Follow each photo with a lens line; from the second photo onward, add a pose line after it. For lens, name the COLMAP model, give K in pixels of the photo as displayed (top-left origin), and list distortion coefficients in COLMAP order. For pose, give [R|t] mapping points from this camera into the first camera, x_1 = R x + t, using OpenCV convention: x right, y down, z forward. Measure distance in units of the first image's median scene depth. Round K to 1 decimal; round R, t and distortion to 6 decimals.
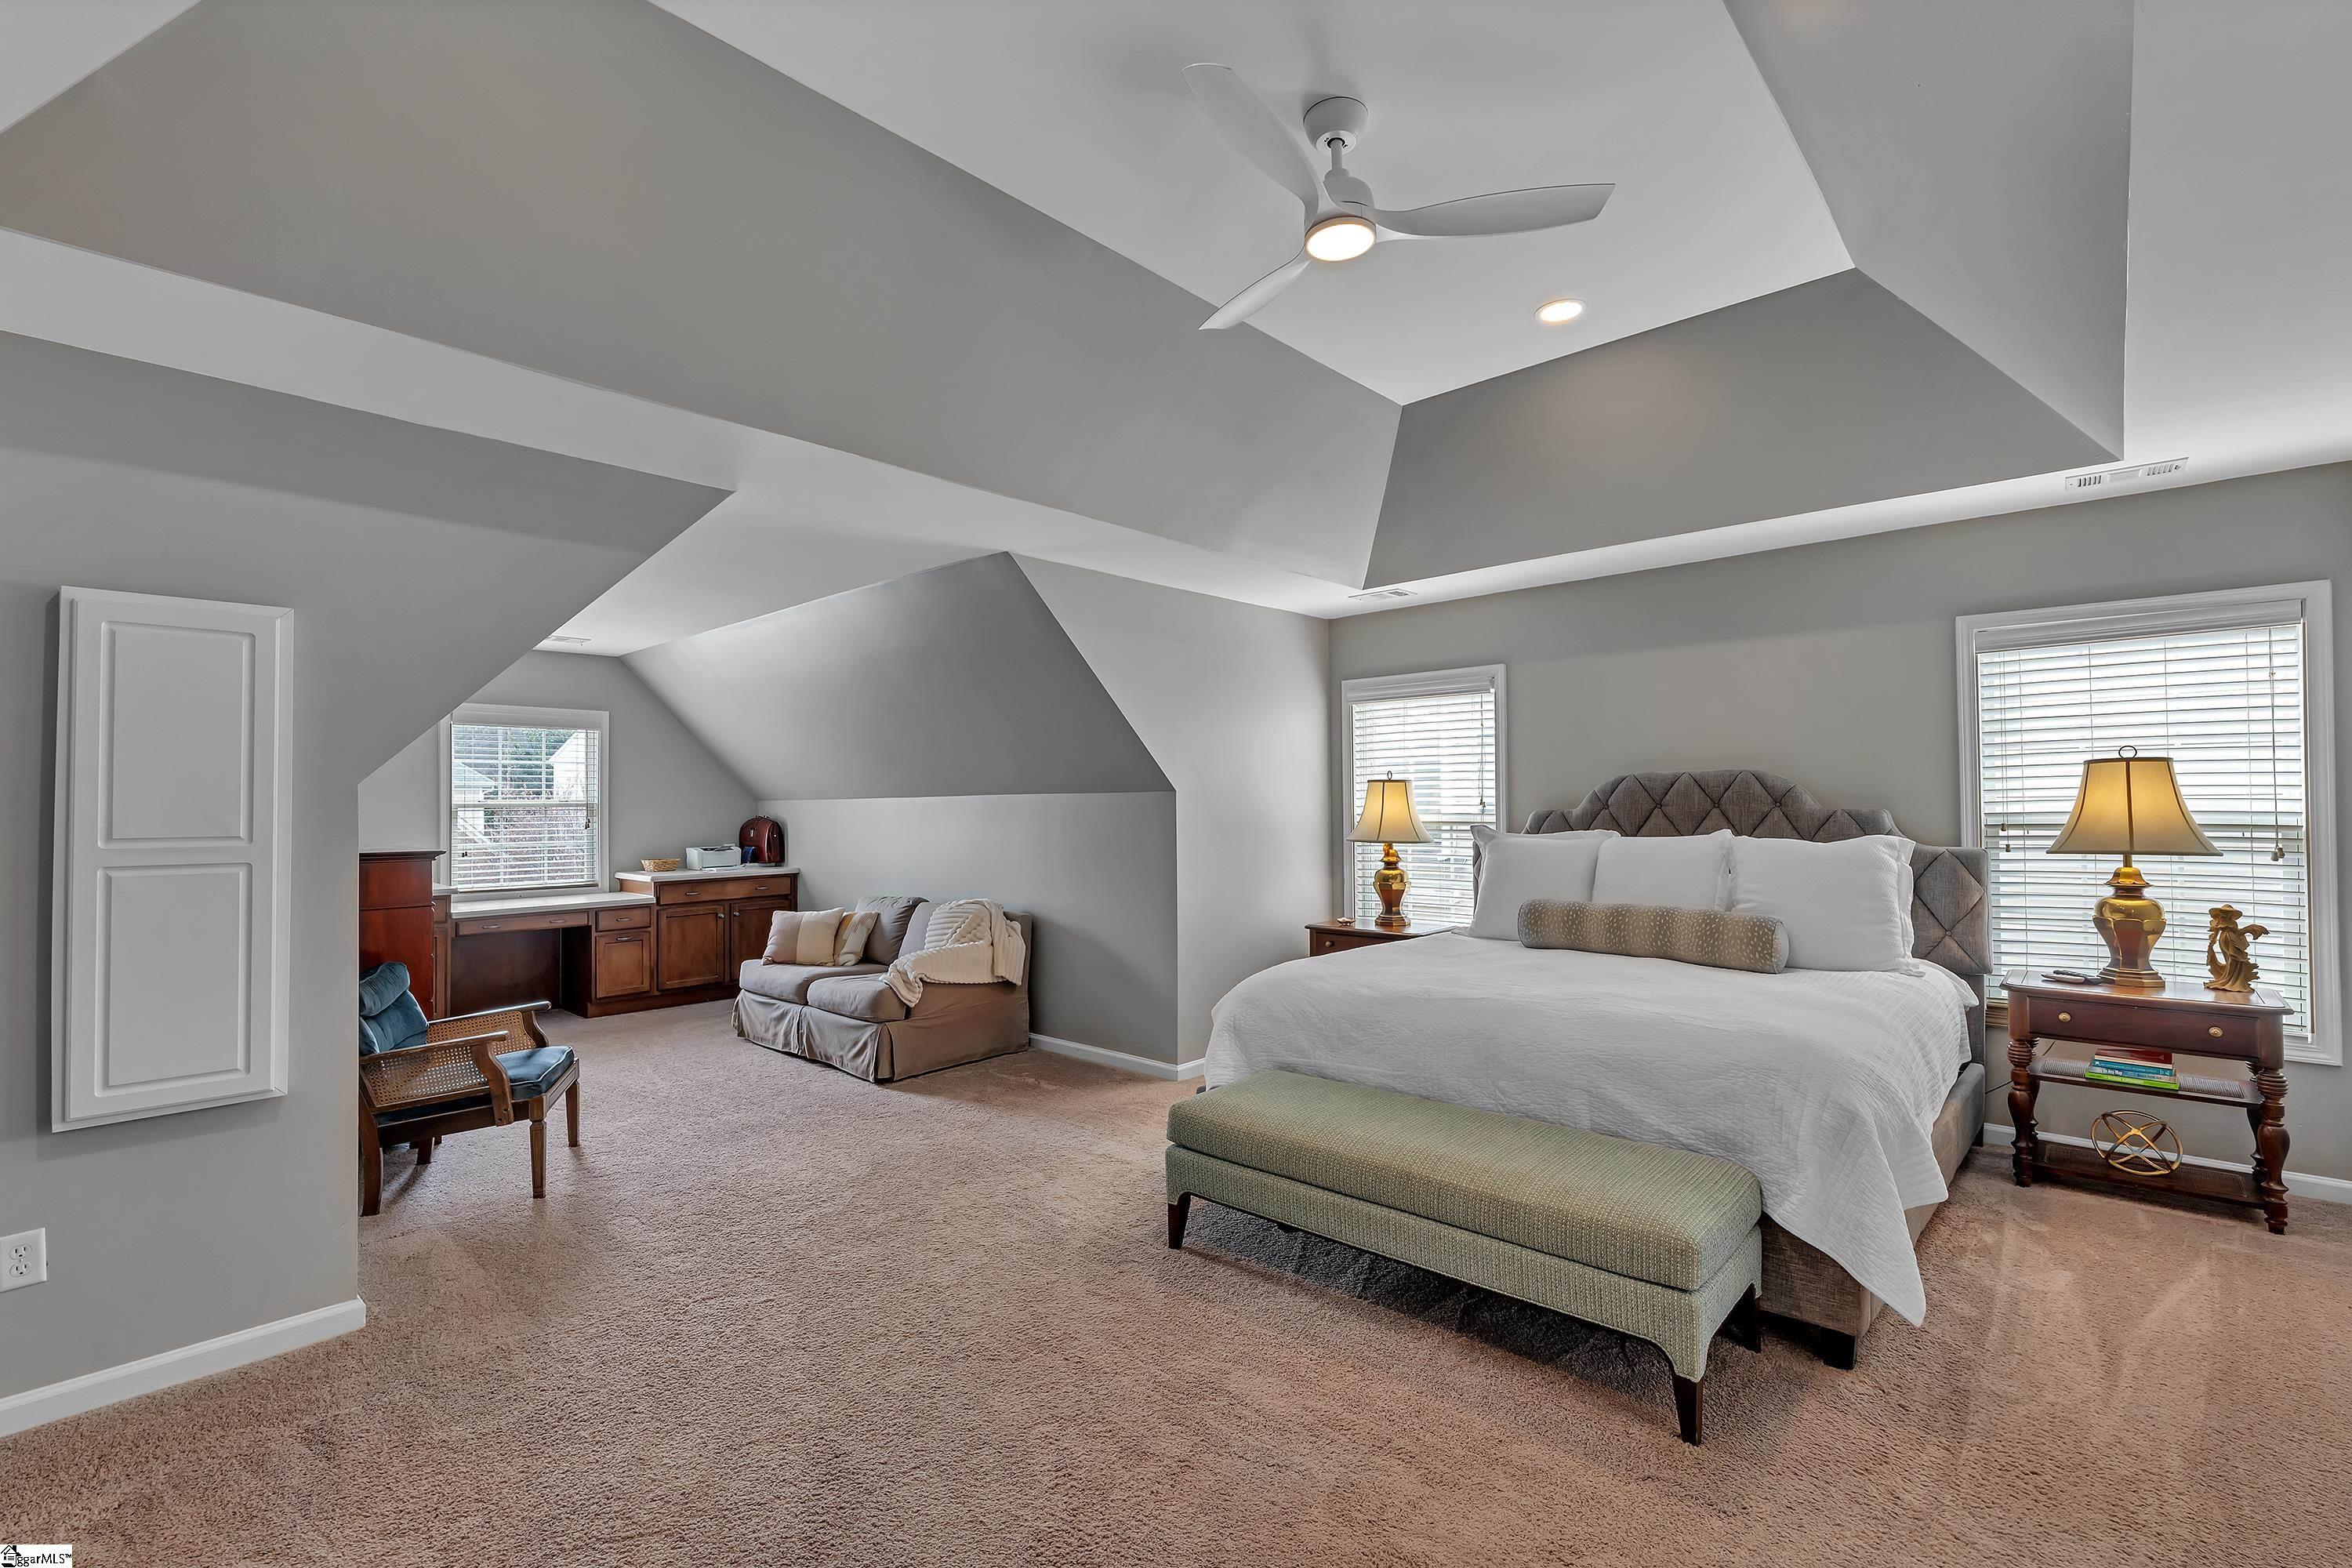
lens RADIAL K [[1024.8, 0, 1186.0], [0, 1024.8, 793.4], [0, 0, 1]] dist [0.000214, 0.000314]
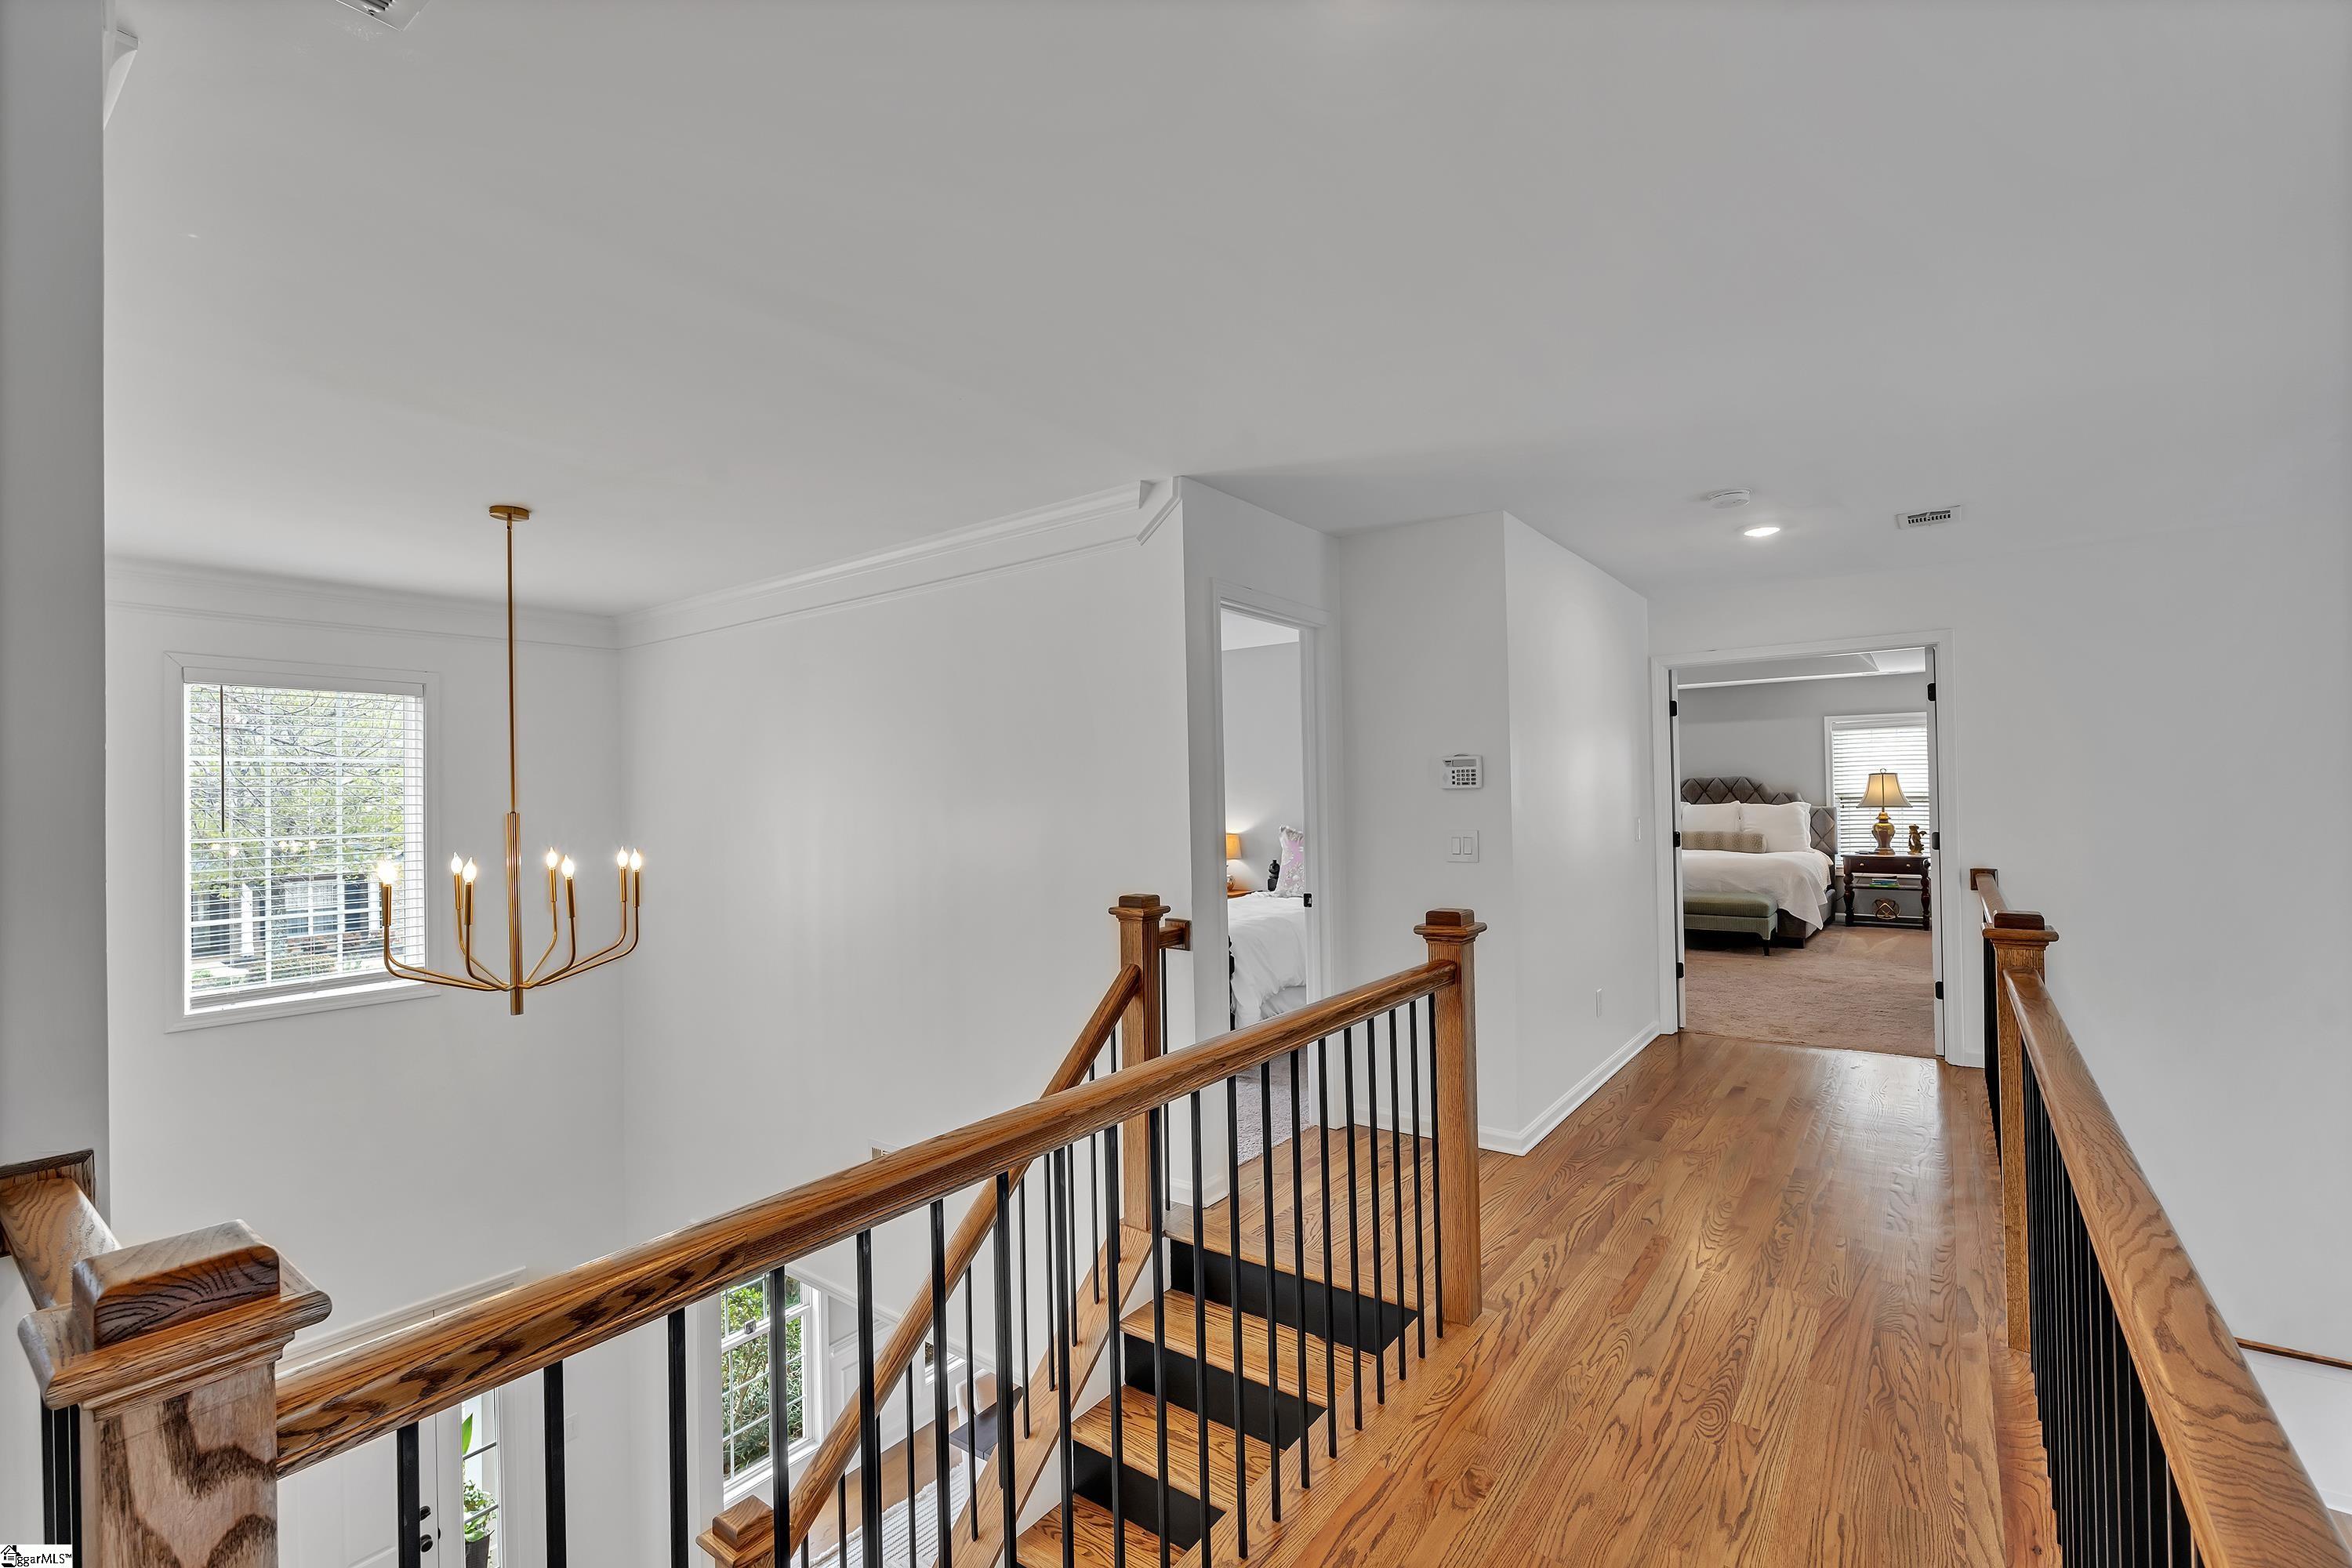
lens RADIAL K [[1024.8, 0, 1173.3], [0, 1024.8, 786.4], [0, 0, 1]] dist [0.000214, 0.000314]
pose [[0.994627, 0.000312, 0.103520, -1.233462], [0.000491, 0.999970, -0.007727, 0.021460], [-0.103519, 0.007736, 0.994597, -1.503627]]
